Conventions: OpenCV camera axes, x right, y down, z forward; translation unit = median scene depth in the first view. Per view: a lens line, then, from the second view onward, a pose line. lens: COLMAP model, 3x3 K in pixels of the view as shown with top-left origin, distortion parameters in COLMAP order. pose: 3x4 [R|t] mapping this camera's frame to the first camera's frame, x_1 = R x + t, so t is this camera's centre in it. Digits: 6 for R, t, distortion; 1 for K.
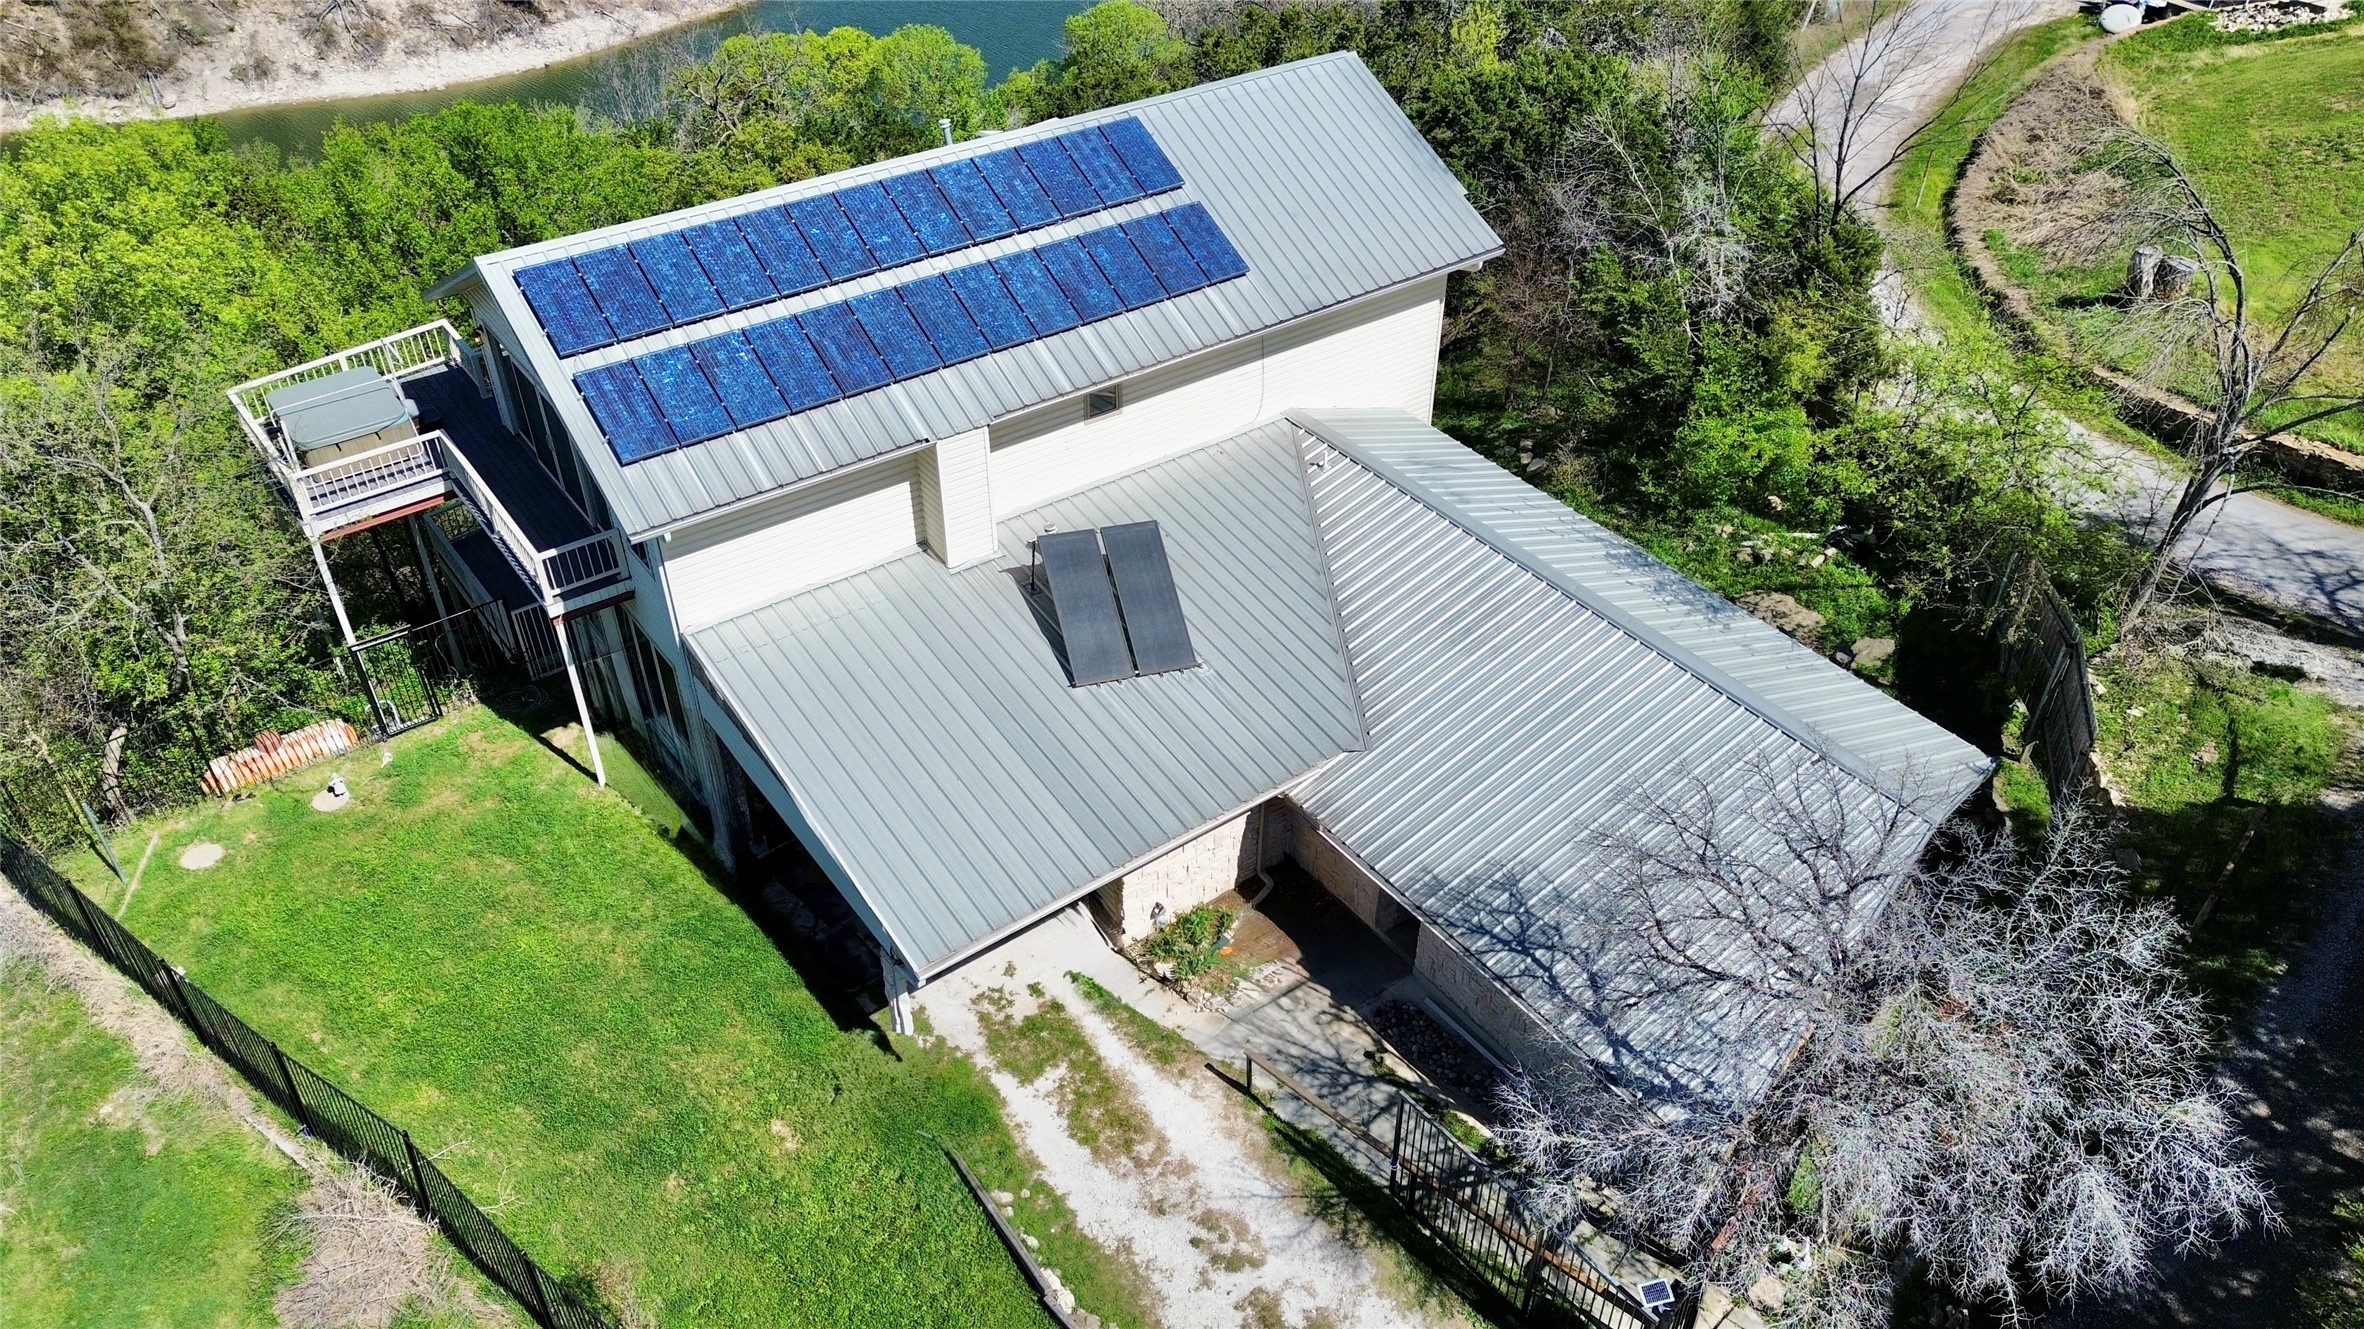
lens RADIAL K [[1657.3, 0, 1182.0], [0, 1657.3, 664.5], [0, 0, 1]] dist [0.087497, -0.087253]
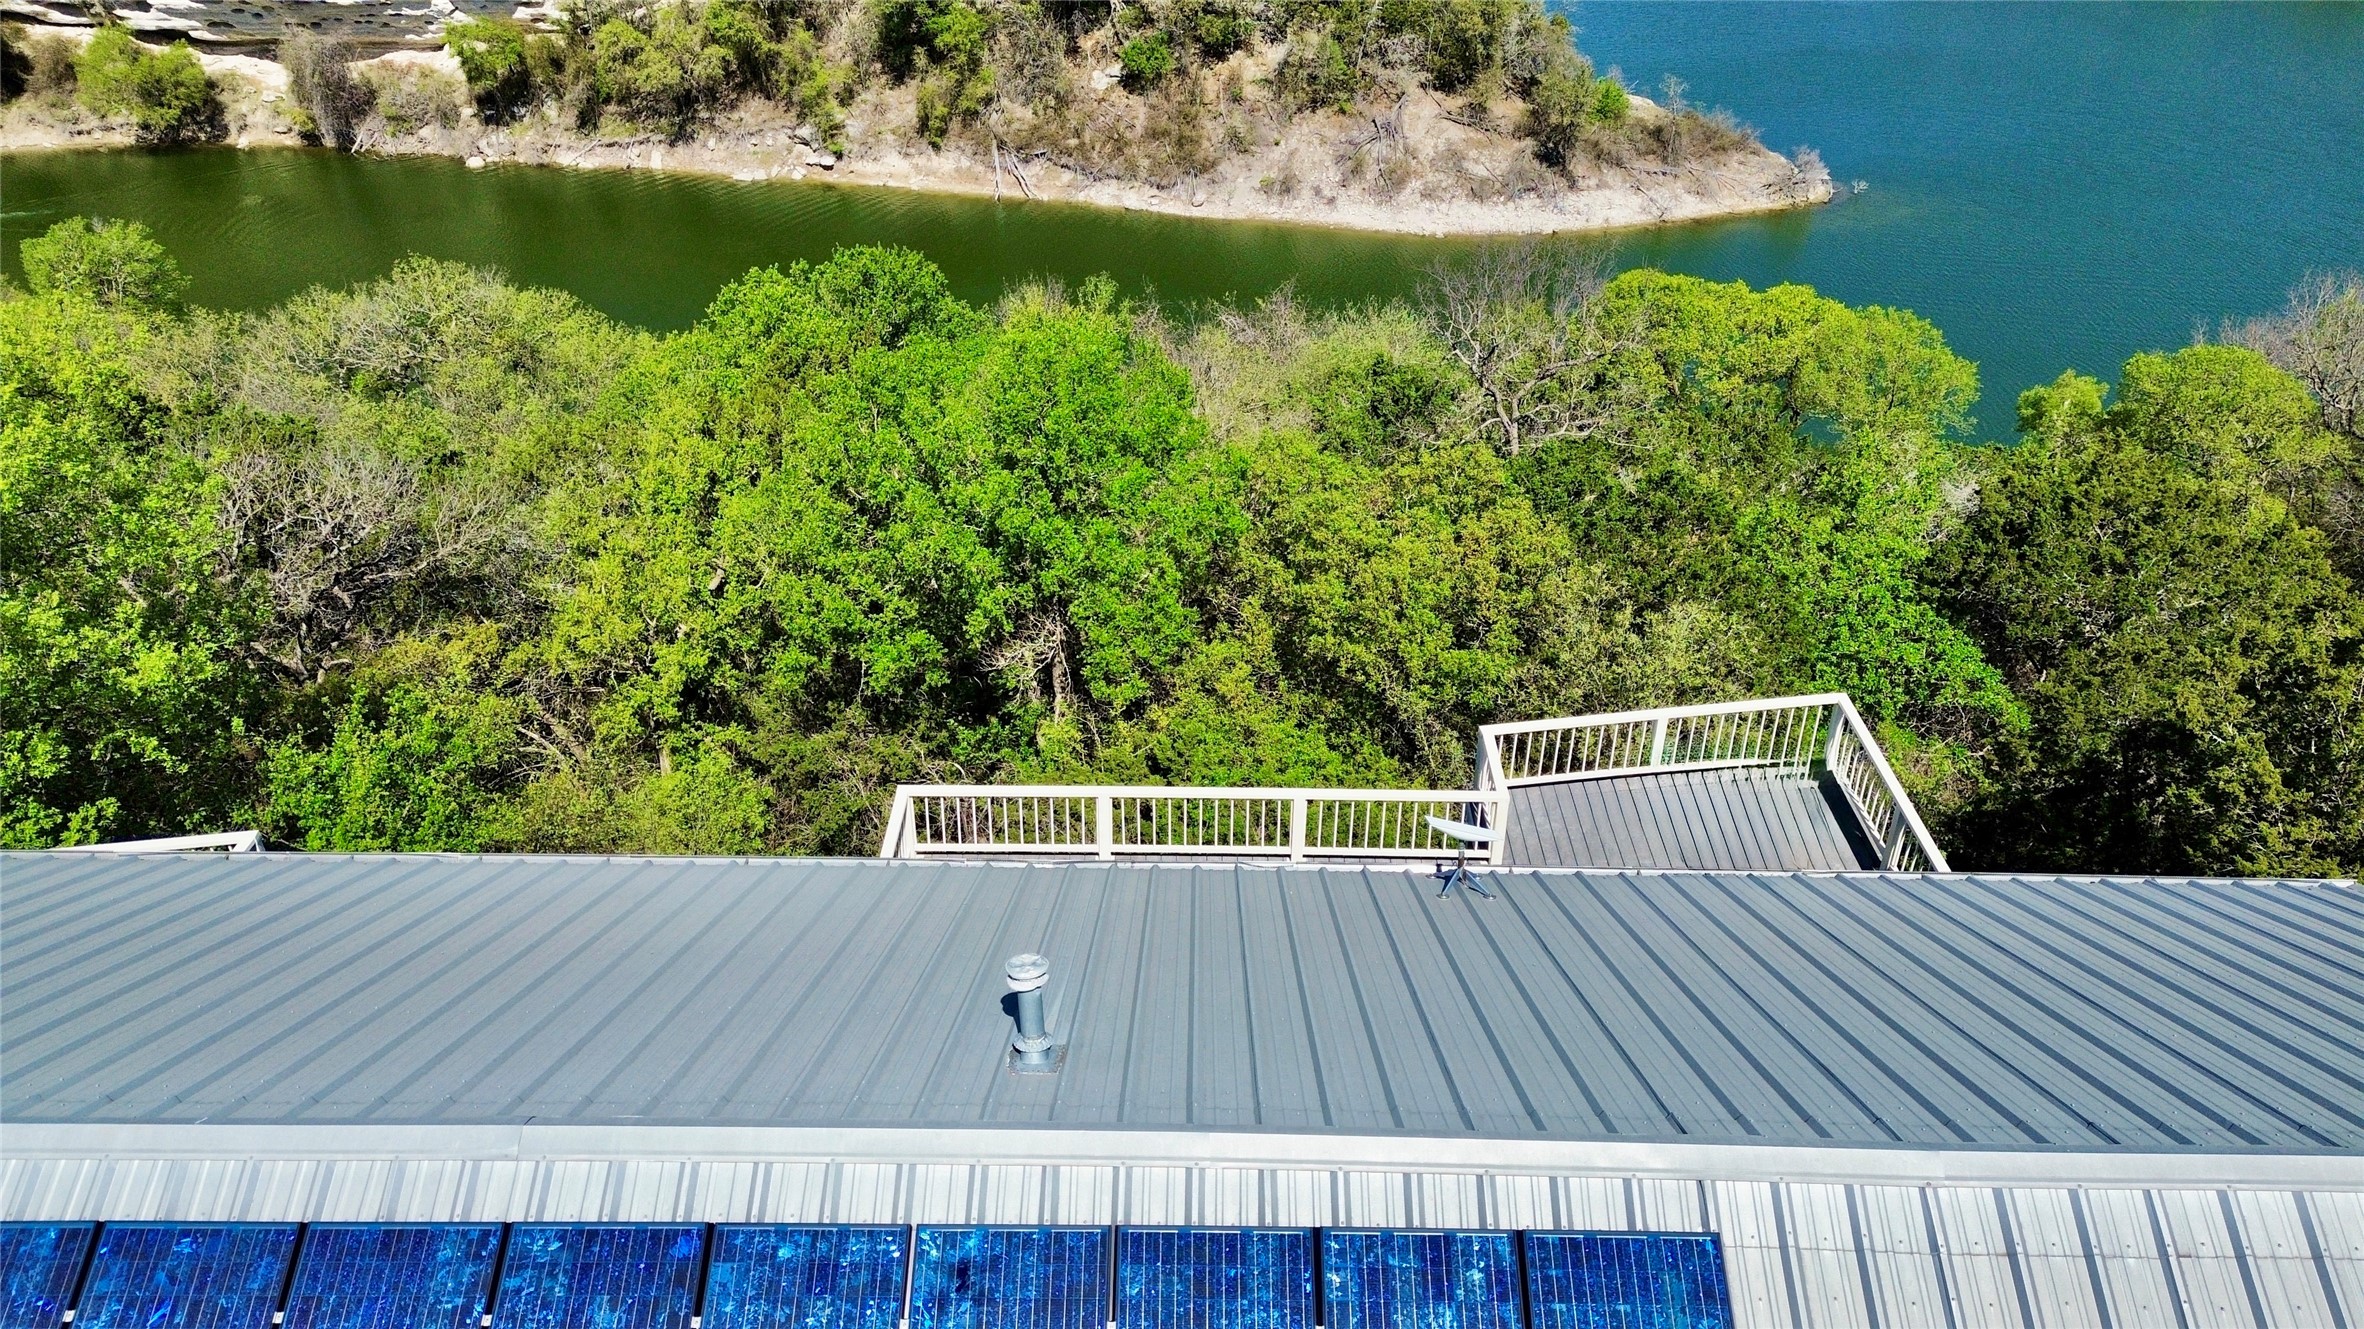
lens RADIAL K [[1657.3, 0, 1182.0], [0, 1657.3, 664.5], [0, 0, 1]] dist [0.087497, -0.087253]
pose [[0.800143, 0.322911, -0.505469, -0.002616], [-0.364994, 0.930857, 0.016888, -0.082962], [0.475972, 0.170980, 0.862679, 0.168488]]
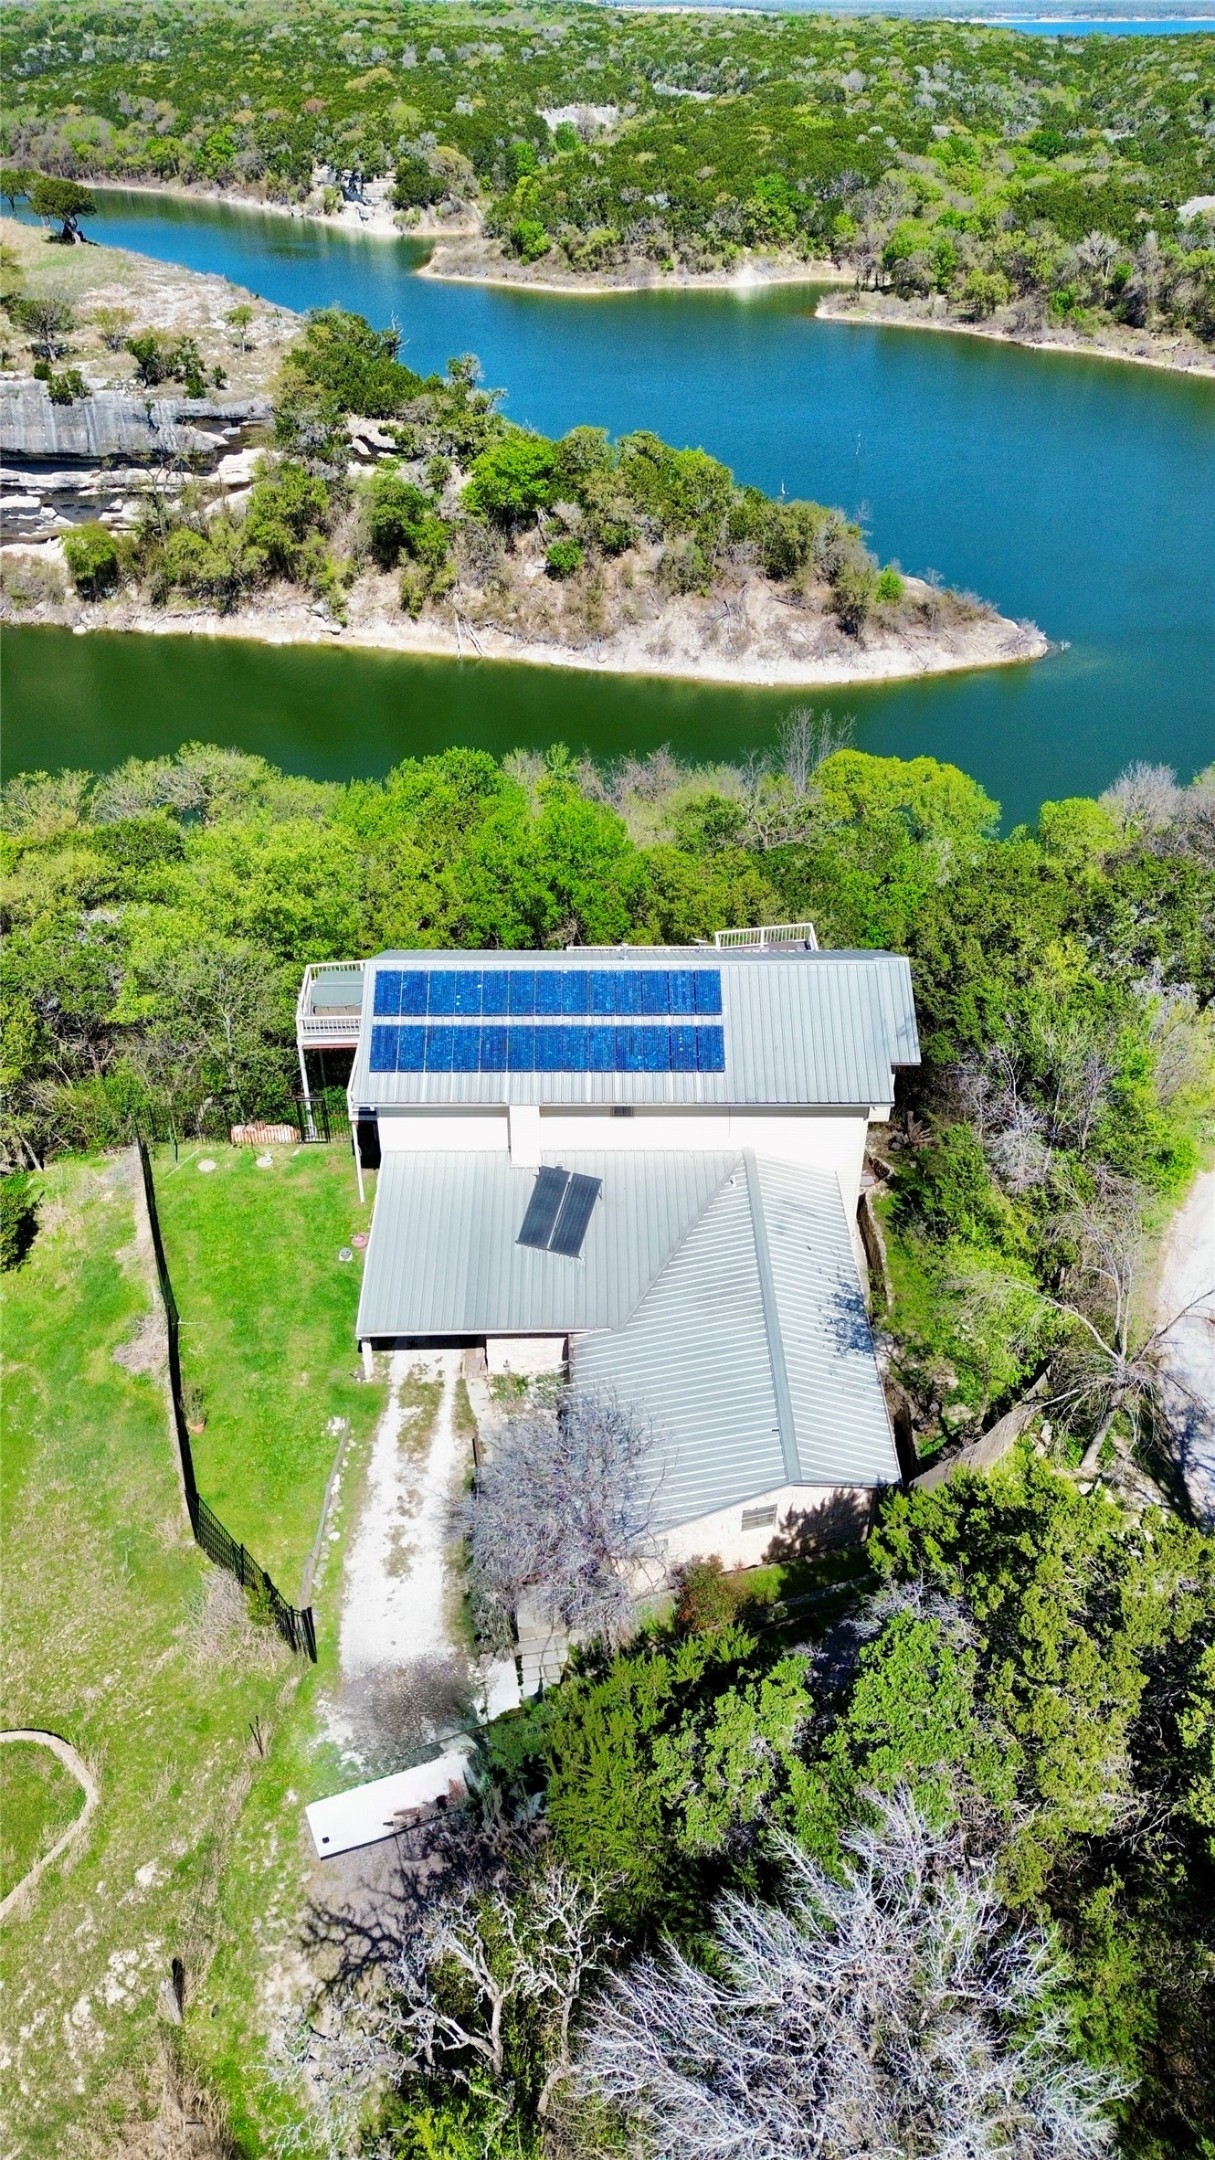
lens RADIAL K [[1514.3, 0, 607.5], [0, 1514.3, 1080.0], [0, 0, 1]] dist [0.087497, -0.087253]
pose [[0.814745, 0.333020, -0.474645, 0.151068], [-0.355205, 0.933687, 0.045372, -0.053442], [0.458280, 0.131630, 0.879007, -0.106879]]
